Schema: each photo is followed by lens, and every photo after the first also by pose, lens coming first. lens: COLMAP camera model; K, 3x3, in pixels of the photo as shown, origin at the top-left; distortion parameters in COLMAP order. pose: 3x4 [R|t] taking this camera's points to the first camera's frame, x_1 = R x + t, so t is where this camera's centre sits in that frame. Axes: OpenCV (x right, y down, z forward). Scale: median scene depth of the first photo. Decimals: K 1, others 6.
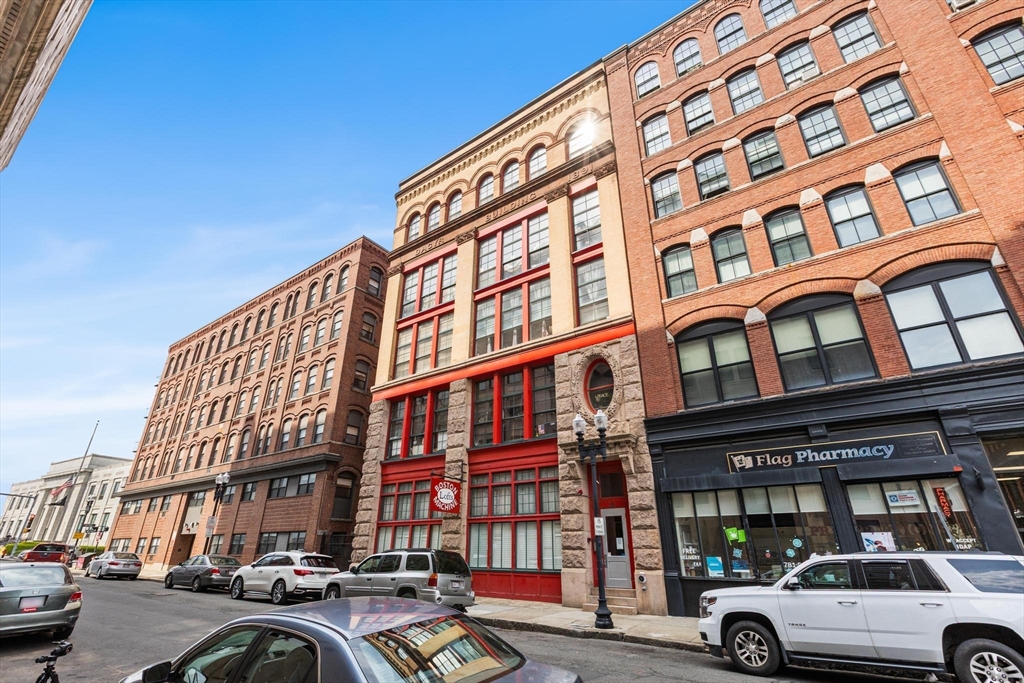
lens RADIAL K [[468.6, 0, 512.0], [0, 468.6, 341.5], [0, 0, 1]] dist [0.001167, 0.000291]
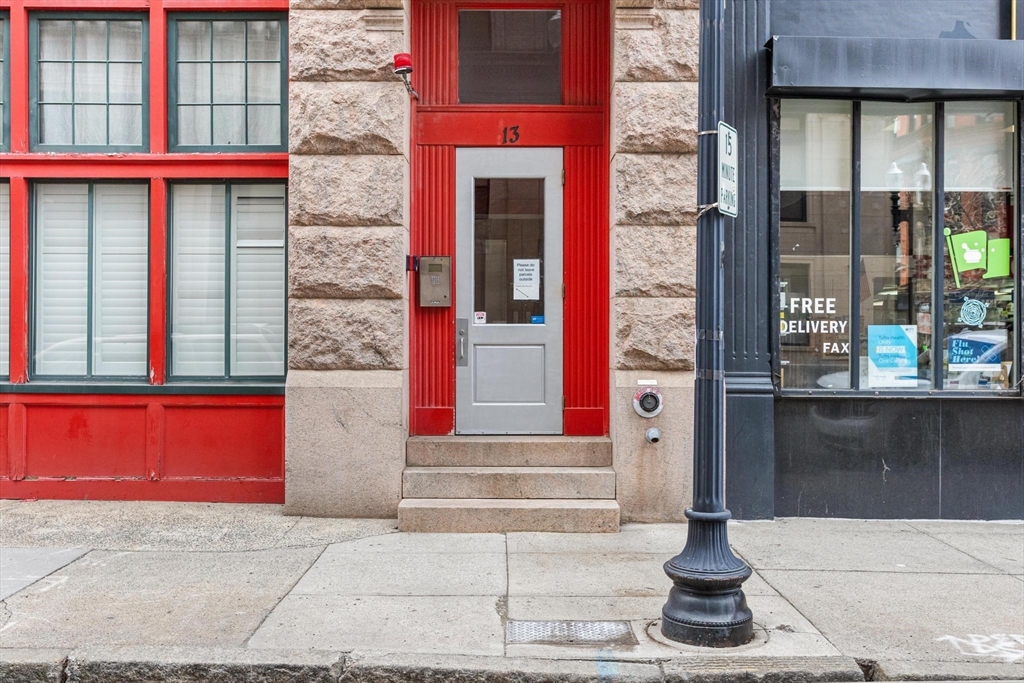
lens RADIAL K [[994.1, 0, 512.0], [0, 994.1, 341.5], [0, 0, 1]] dist [-0.002573, 0.000565]
pose [[0.806732, -0.004224, 0.590902, -0.081708], [-0.242580, 0.909463, 0.337685, 0.237148], [-0.538830, -0.415763, 0.732669, 0.501551]]
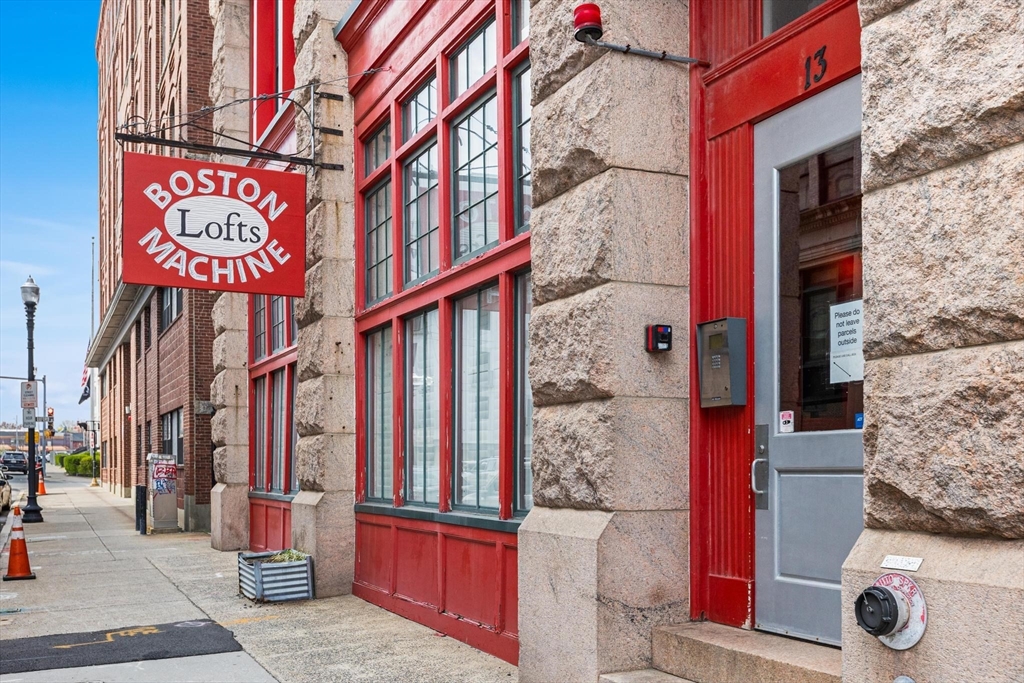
lens RADIAL K [[1021.8, 0, 512.6], [0, 1021.8, 469.9], [0, 0, 1]] dist [0.001264, 0.004303]
pose [[0.870982, -0.007651, -0.491256, 0.242683], [0.209781, 0.909943, 0.357765, 0.289756], [0.444277, -0.414663, 0.794149, 0.609357]]
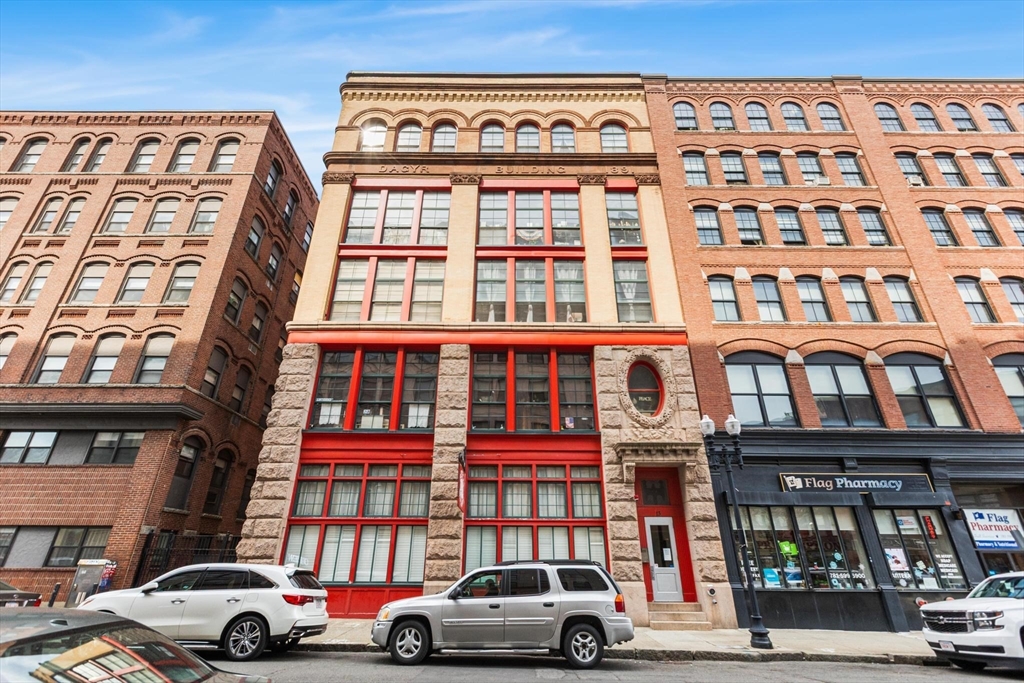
lens RADIAL K [[456.1, 0, 510.8], [0, 456.1, 352.5], [0, 0, 1]] dist [0.003141, -0.000076]
pose [[0.807946, 0.246748, 0.535107, -0.526797], [-0.244421, 0.966632, -0.076688, 0.155136], [-0.536174, -0.068832, 0.841296, 0.354298]]
